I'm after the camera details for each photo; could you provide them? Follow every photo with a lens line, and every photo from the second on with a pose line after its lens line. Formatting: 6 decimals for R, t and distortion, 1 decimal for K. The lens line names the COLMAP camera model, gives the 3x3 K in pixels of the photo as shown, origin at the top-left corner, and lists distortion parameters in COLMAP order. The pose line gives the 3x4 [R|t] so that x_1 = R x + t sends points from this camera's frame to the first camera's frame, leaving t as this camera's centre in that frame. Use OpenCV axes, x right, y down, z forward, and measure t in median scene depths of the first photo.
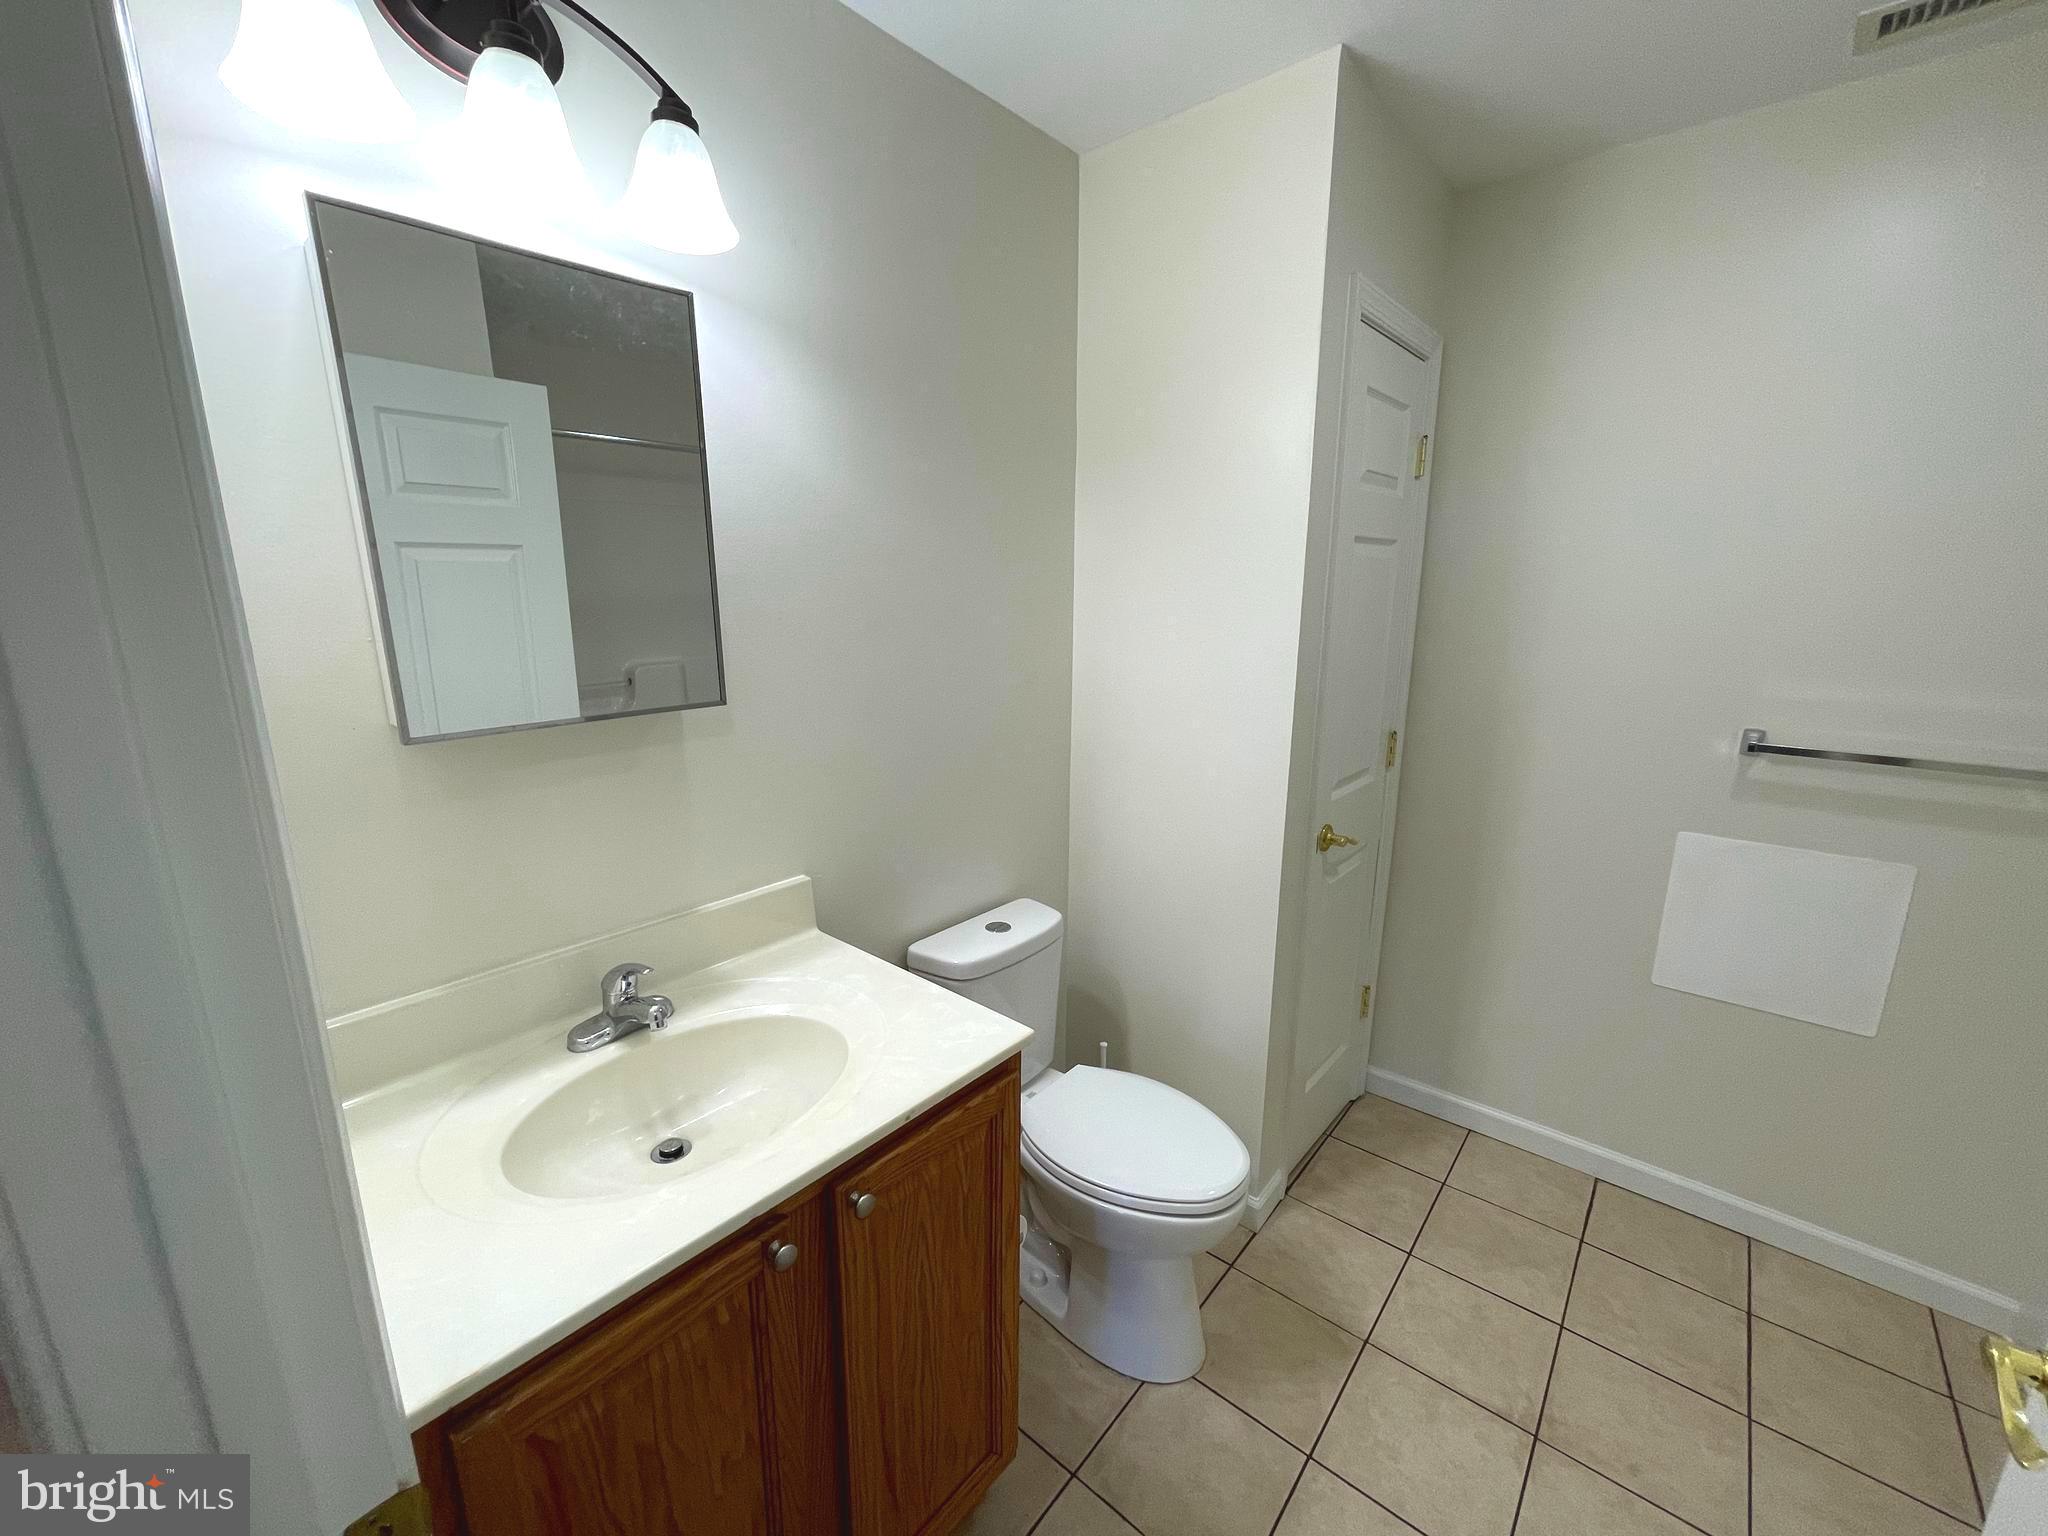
lens RADIAL K [[826.2, 0, 1012.2], [0, 826.2, 770.4], [0, 0, 1]] dist [-0.002005, -0.000046]
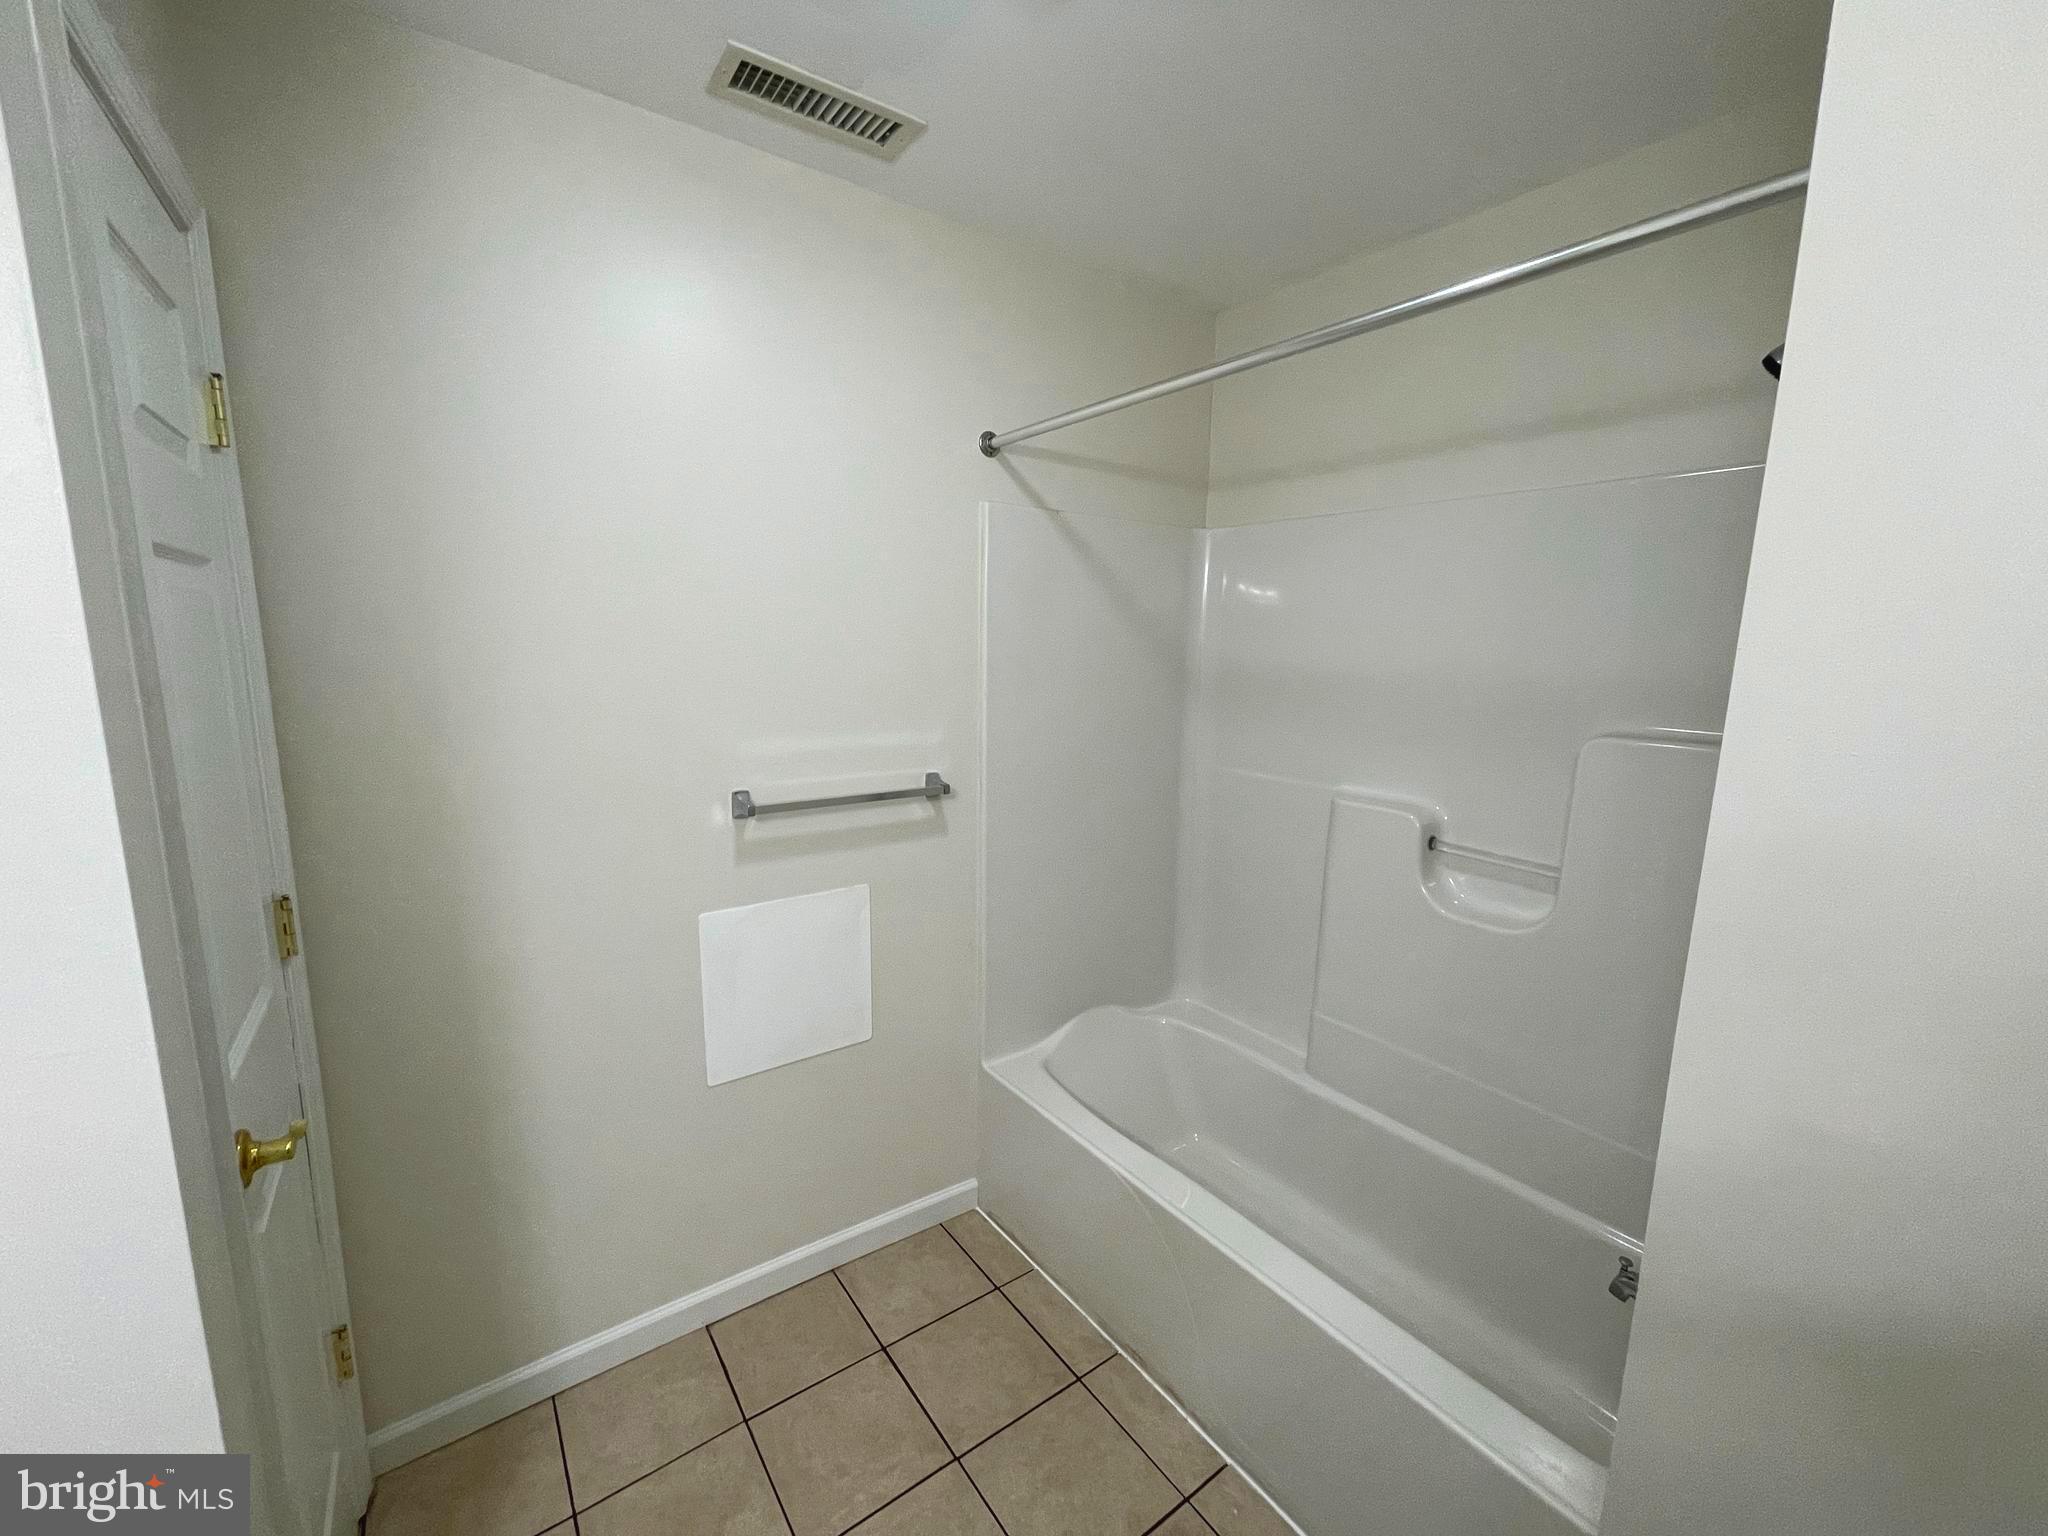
lens RADIAL K [[826.2, 0, 1012.2], [0, 826.2, 770.4], [0, 0, 1]] dist [-0.002005, -0.000046]
pose [[0.232178, -0.155217, 0.960209, 0.064712], [0.207803, 0.972309, 0.106926, -0.114256], [-0.950216, 0.174709, 0.258003, 0.475272]]
